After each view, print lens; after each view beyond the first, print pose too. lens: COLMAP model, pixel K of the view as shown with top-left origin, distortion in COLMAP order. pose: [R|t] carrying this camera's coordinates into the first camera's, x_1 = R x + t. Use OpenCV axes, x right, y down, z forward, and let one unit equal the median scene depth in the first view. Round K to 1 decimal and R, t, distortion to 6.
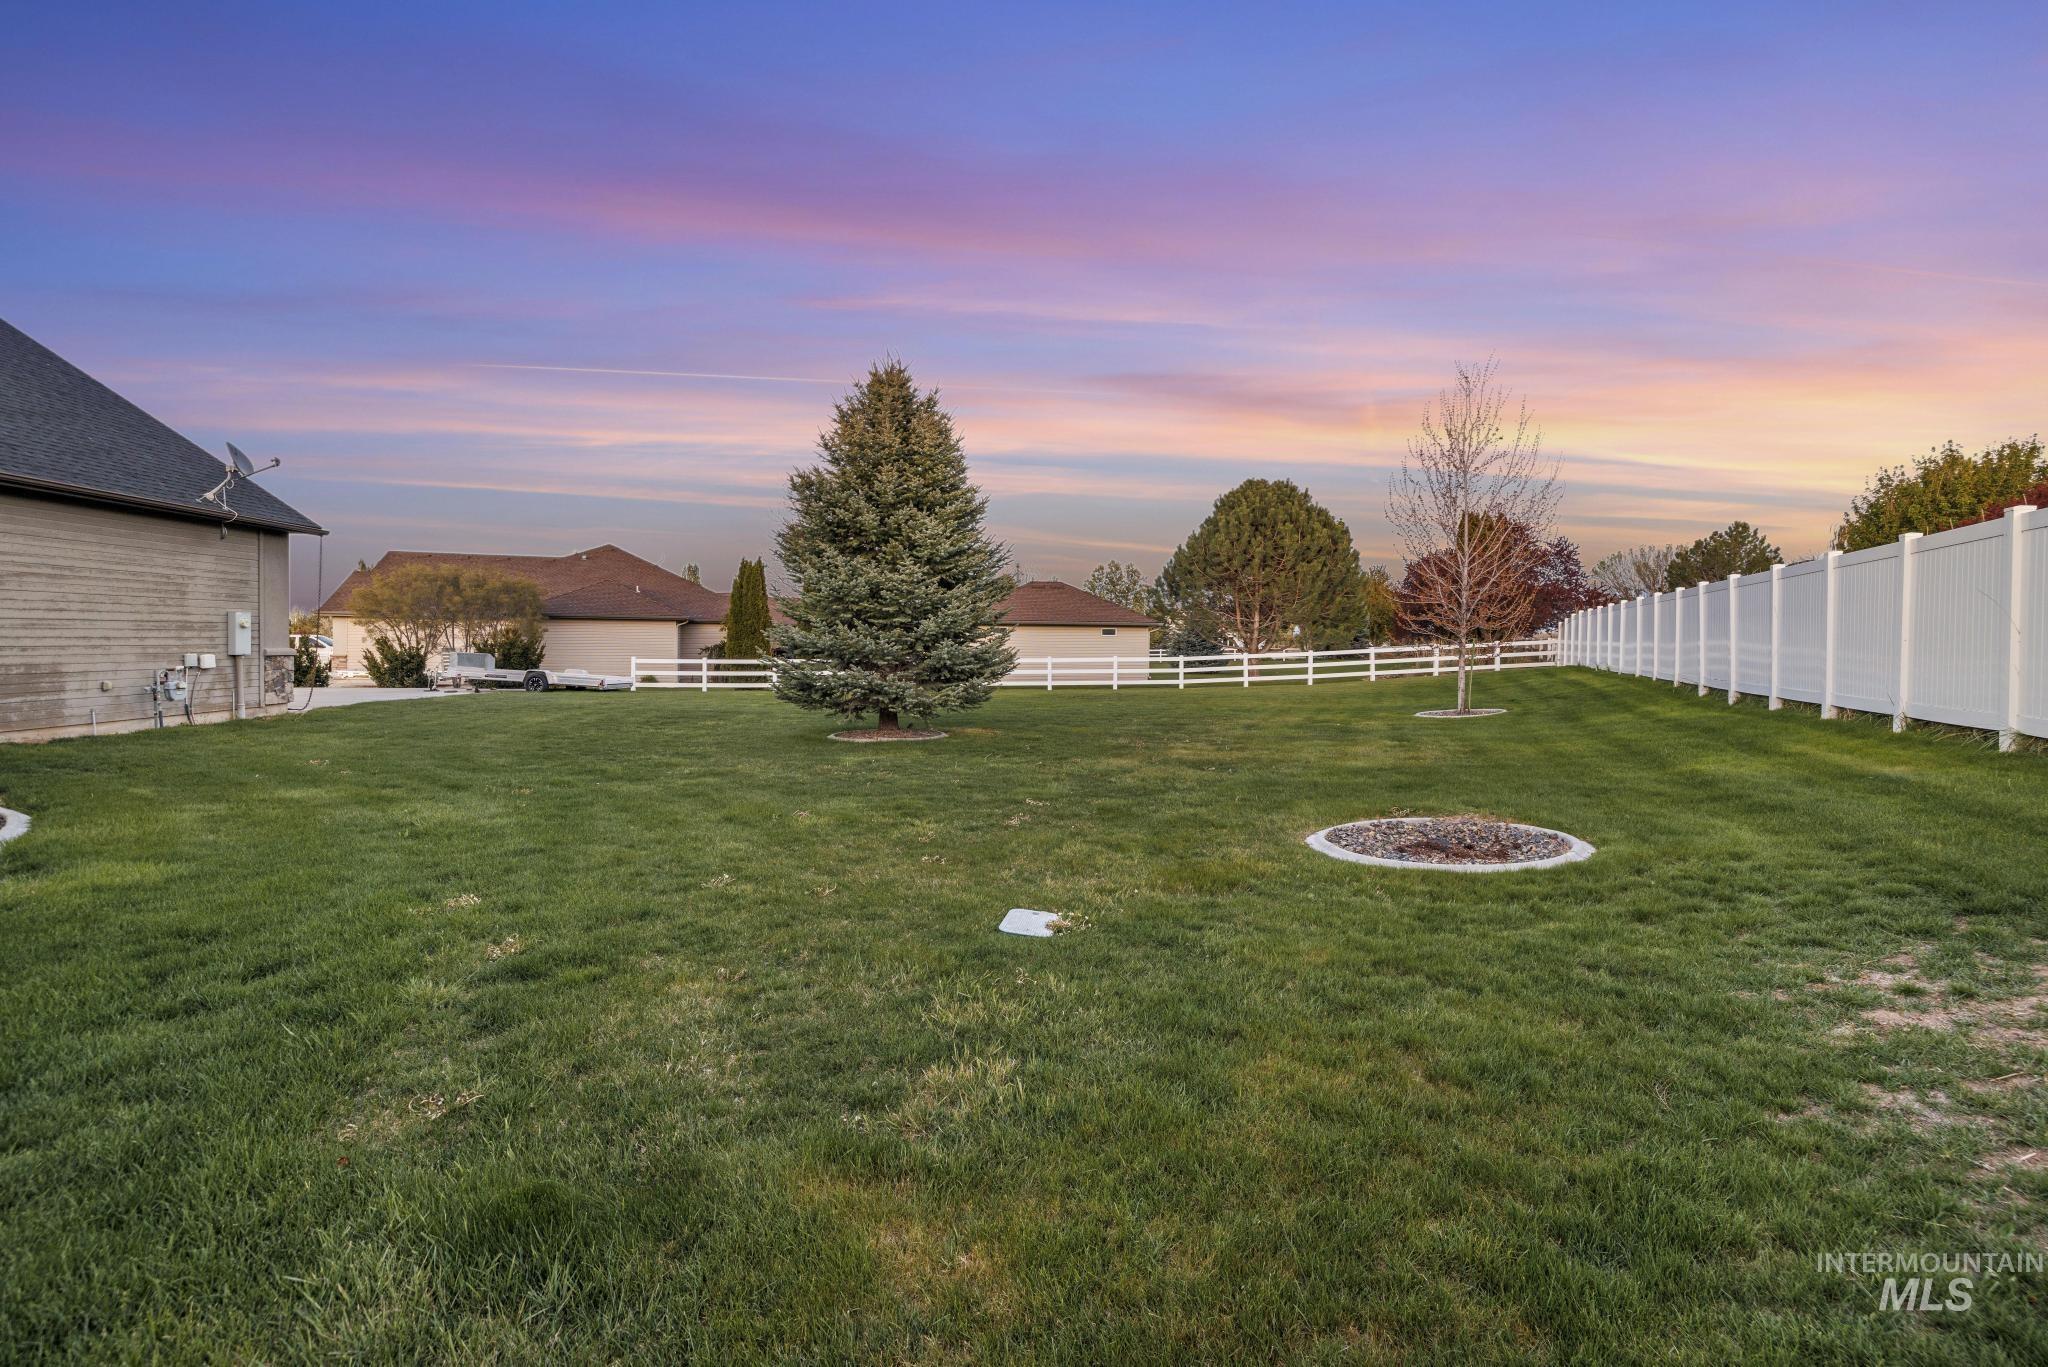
lens RADIAL K [[897.4, 0, 1024.0], [0, 897.4, 683.5], [0, 0, 1]] dist [0.000102, -0.000005]
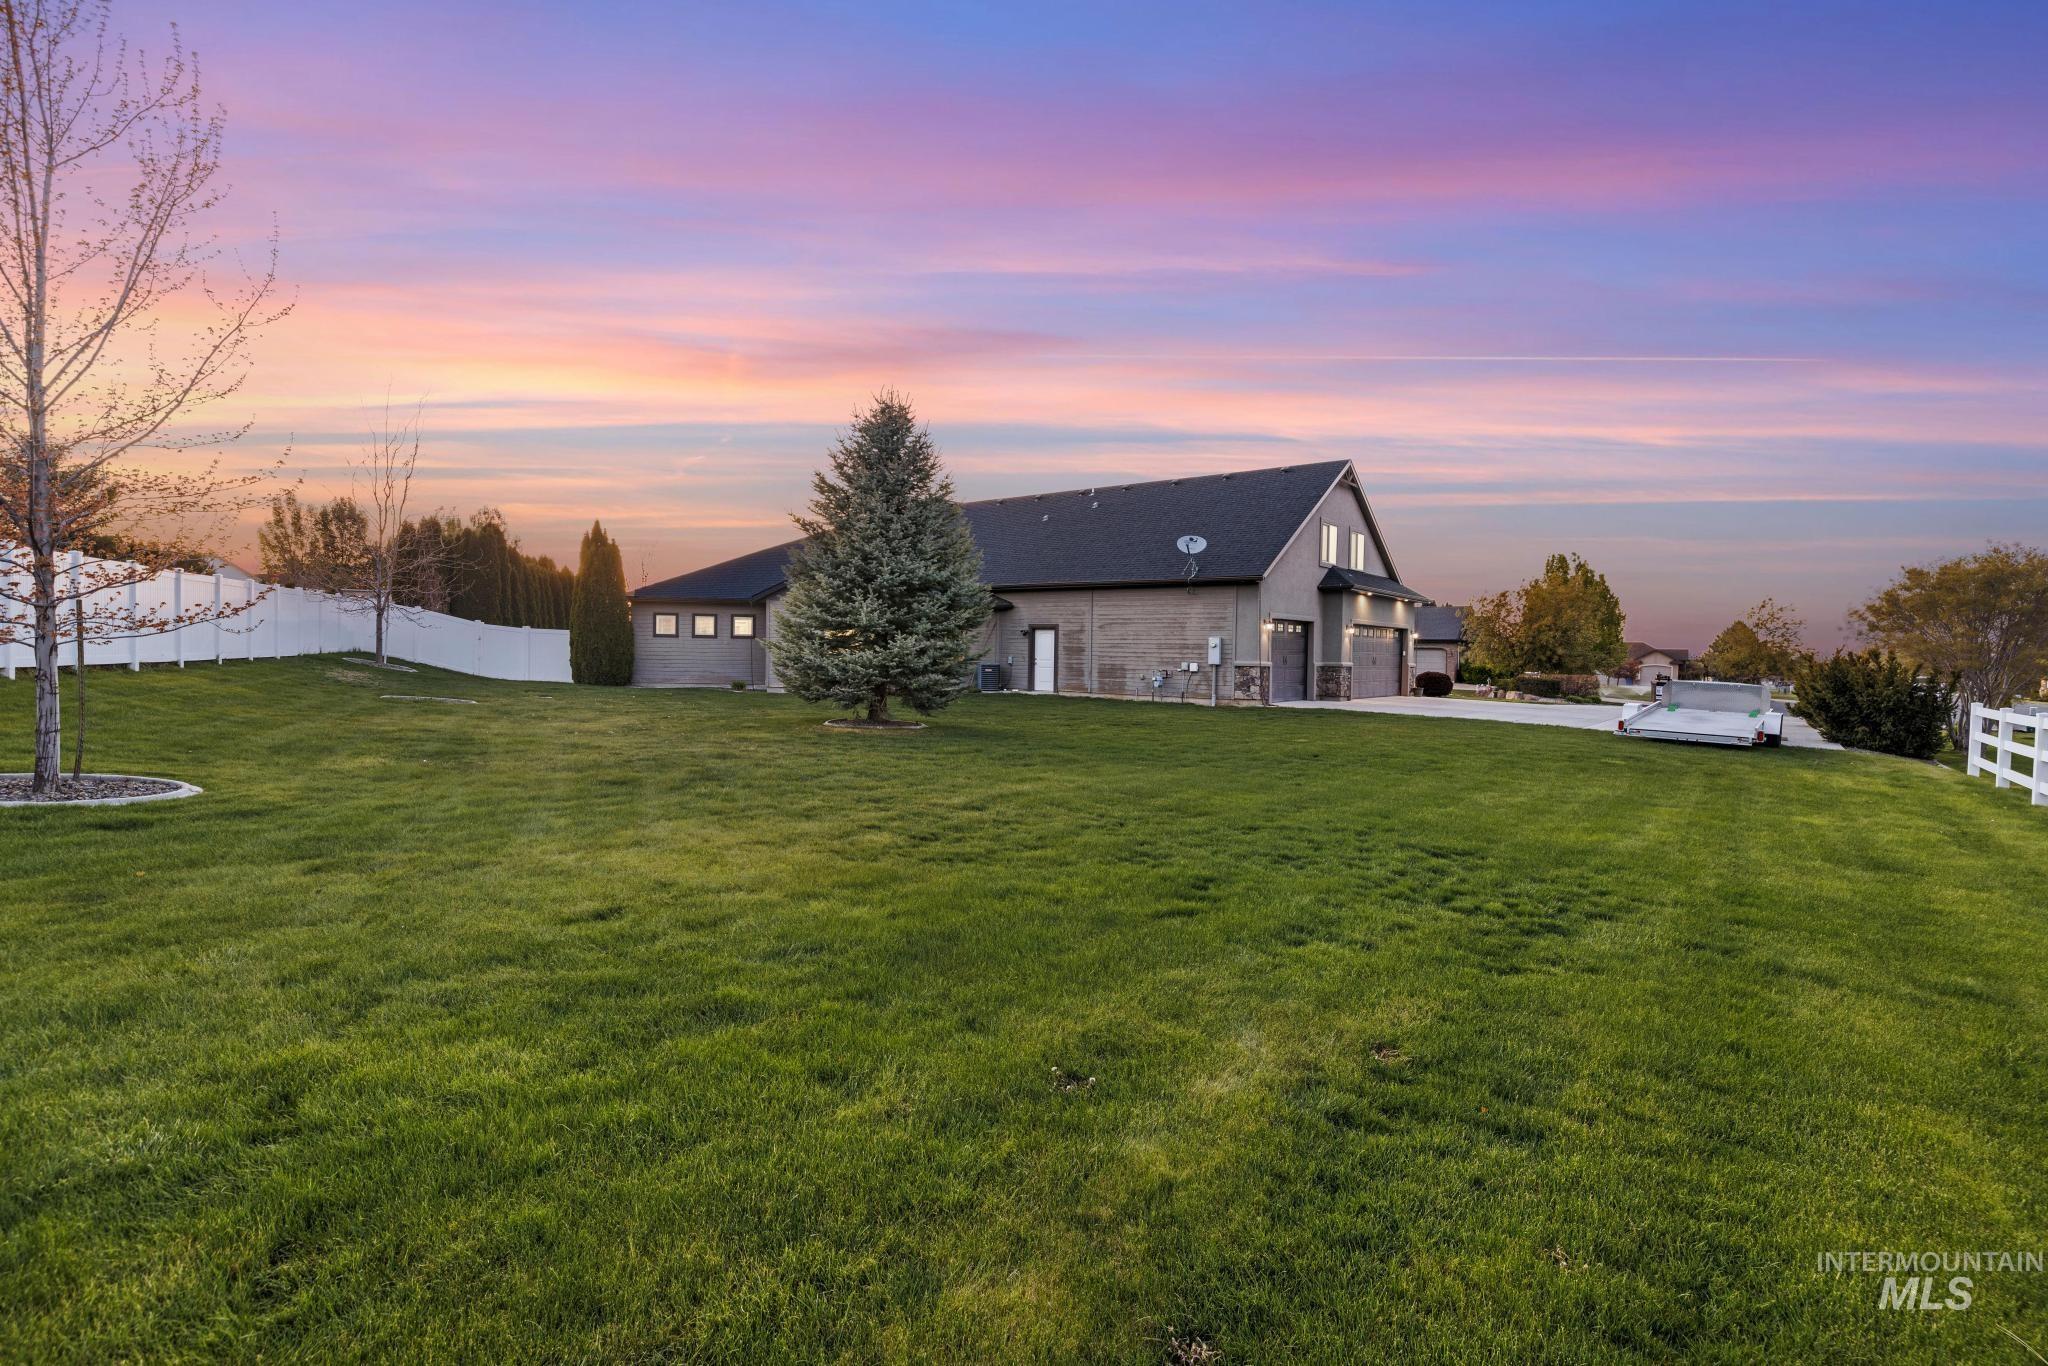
lens RADIAL K [[897.4, 0, 1024.0], [0, 897.4, 683.0], [0, 0, 1]] dist [0.000102, -0.000005]
pose [[-0.680906, 0.001724, -0.732369, 0.532194], [-0.060948, 0.996395, 0.059011, -0.074250], [0.729831, 0.084817, -0.678346, 1.883057]]
